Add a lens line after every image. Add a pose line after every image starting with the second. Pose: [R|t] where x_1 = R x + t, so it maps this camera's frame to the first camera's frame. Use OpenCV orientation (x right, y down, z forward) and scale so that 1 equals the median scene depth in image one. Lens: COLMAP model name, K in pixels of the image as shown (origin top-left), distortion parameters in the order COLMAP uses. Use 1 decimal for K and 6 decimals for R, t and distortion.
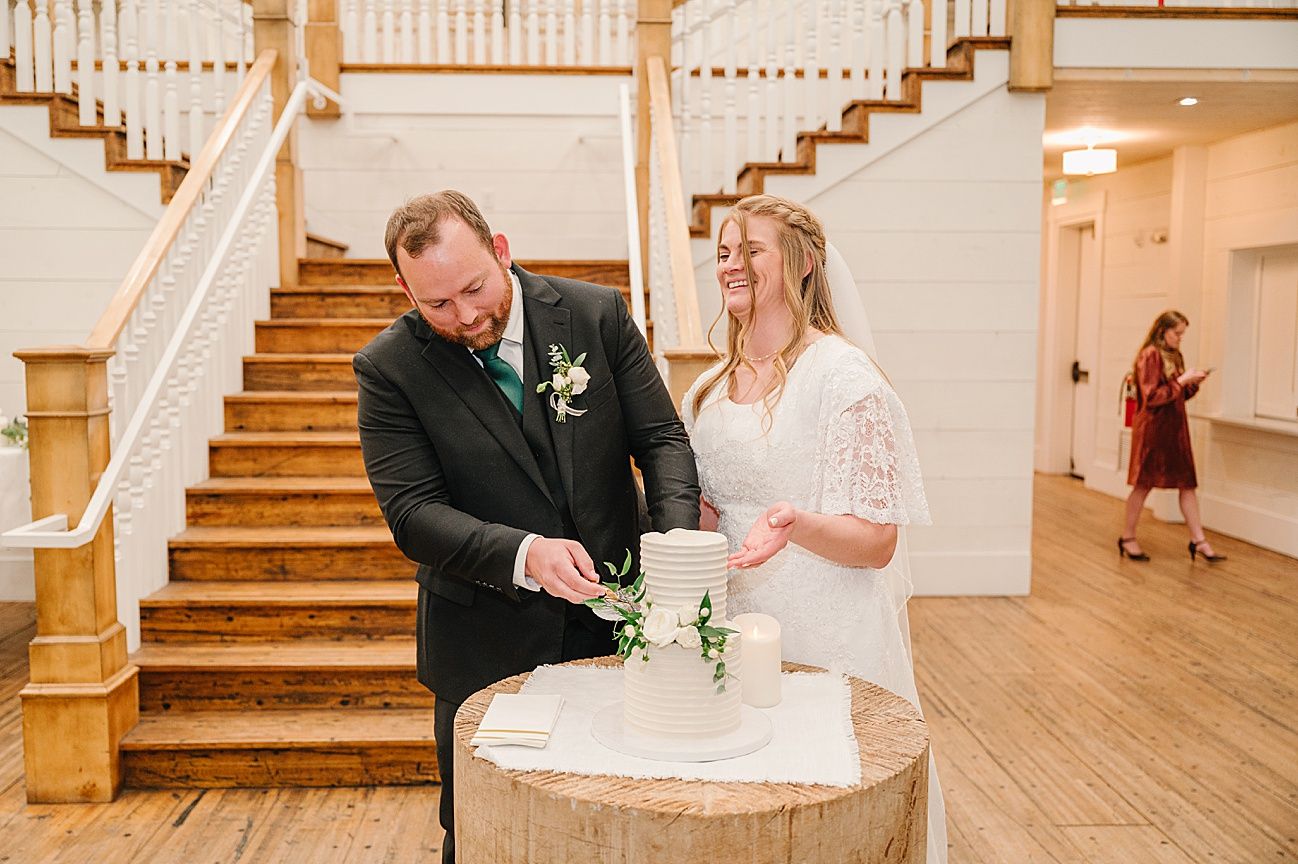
lens RADIAL K [[1234.8, 0, 635.9], [0, 1234.8, 435.6], [0, 0, 1]] dist [-0.000826, 0.000000]
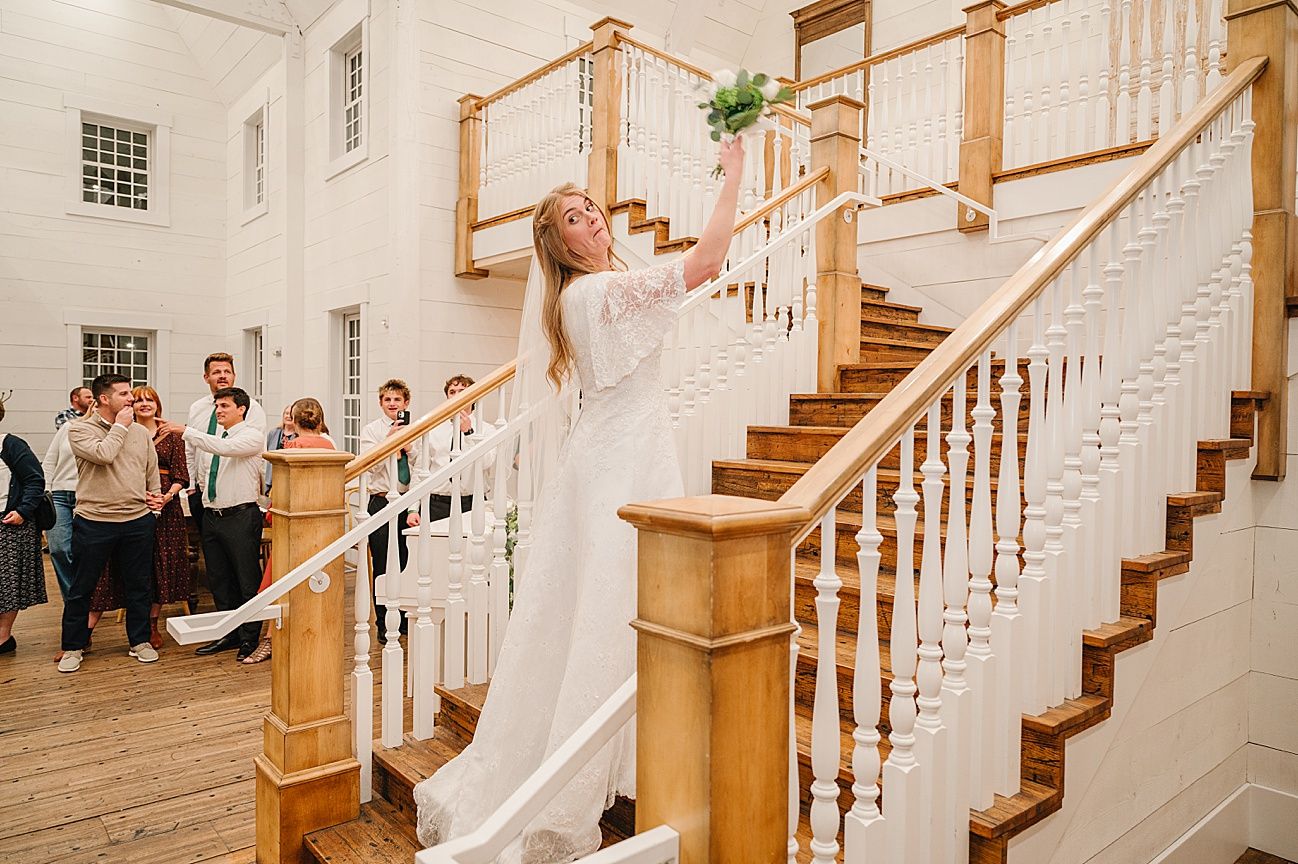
lens RADIAL K [[874.0, 0, 636.7], [0, 874.0, 430.5], [0, 0, 1]] dist [-0.003440, 0.006468]
pose [[0.615851, 0.024814, -0.787472, 0.202016], [-0.087883, 0.995430, -0.037362, -0.053521], [0.782946, 0.092214, 0.615217, 0.470723]]
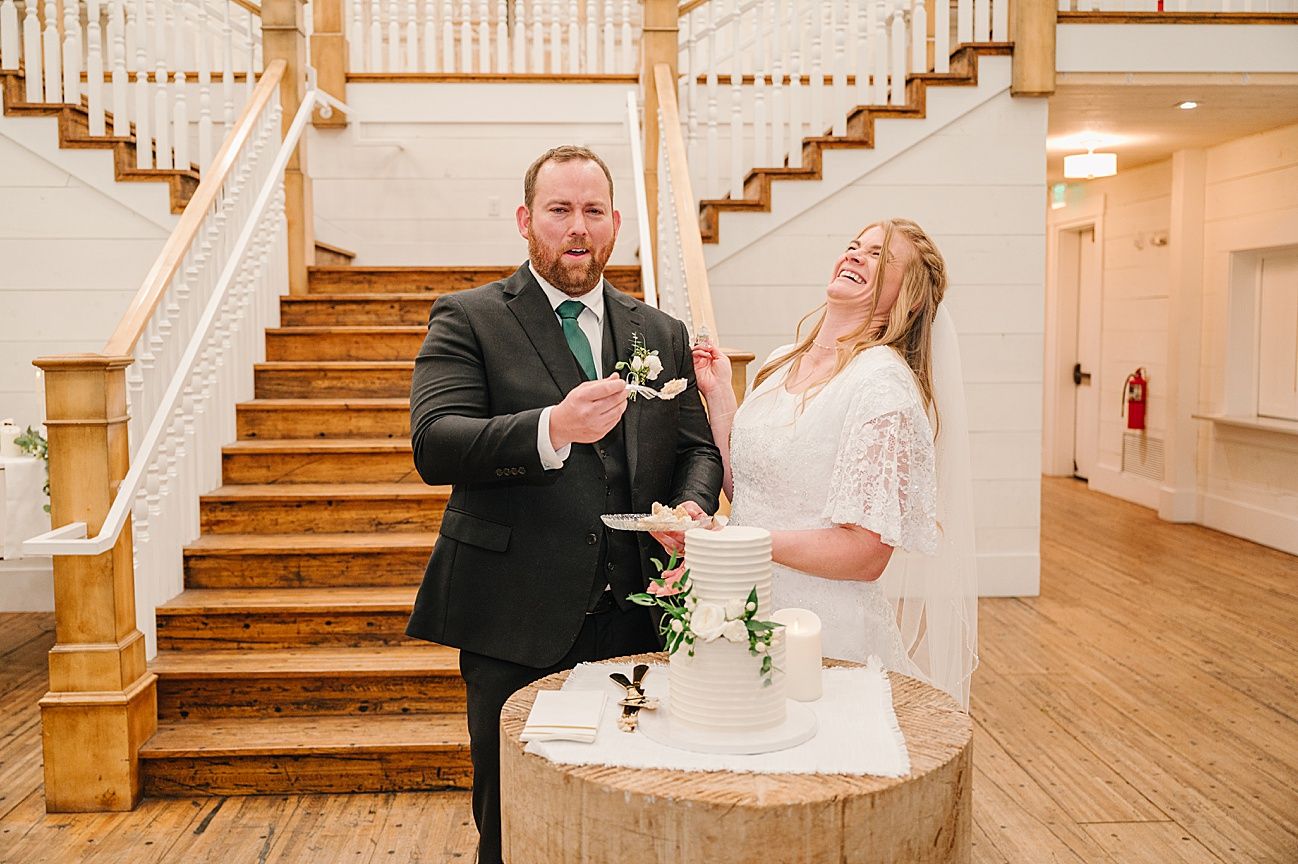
lens RADIAL K [[1234.8, 0, 644.4], [0, 1234.8, 422.2], [0, 0, 1]] dist [-0.000826, 0.000000]
pose [[0.999930, -0.008595, 0.008120, -0.009987], [0.008730, 0.999823, -0.016665, 0.002172], [-0.007975, 0.016734, 0.999828, -0.003407]]
